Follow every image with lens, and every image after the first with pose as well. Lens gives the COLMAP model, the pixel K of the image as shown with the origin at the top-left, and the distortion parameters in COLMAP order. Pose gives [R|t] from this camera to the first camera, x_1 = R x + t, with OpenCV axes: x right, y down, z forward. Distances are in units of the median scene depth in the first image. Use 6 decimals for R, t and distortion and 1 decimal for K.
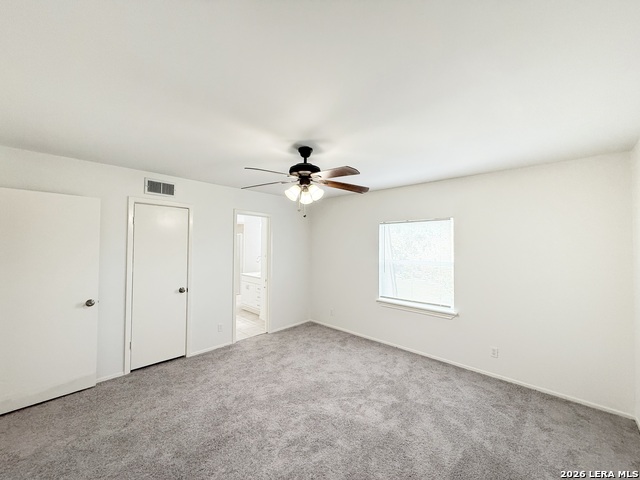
lens RADIAL K [[255.2, 0, 317.5], [0, 255.2, 237.5], [0, 0, 1]] dist [0.000937, 0.000356]
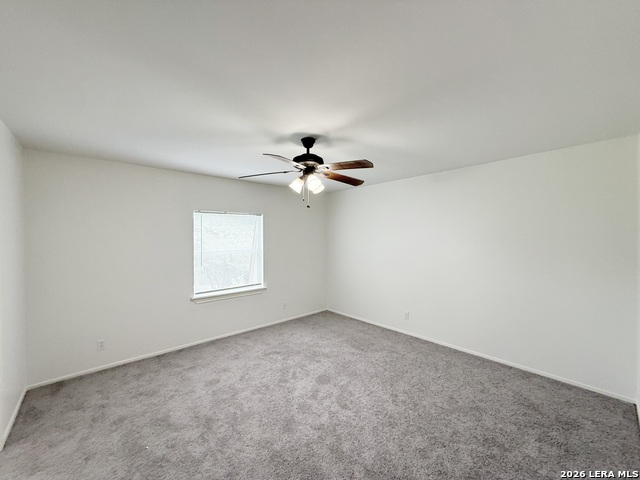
lens RADIAL K [[255.2, 0, 318.6], [0, 255.2, 240.5], [0, 0, 1]] dist [0.000937, 0.000356]
pose [[0.067787, -0.012102, 0.997626, -0.711777], [-0.024242, 0.999611, 0.013773, 0.028675], [-0.997405, -0.025118, 0.067467, 0.610093]]
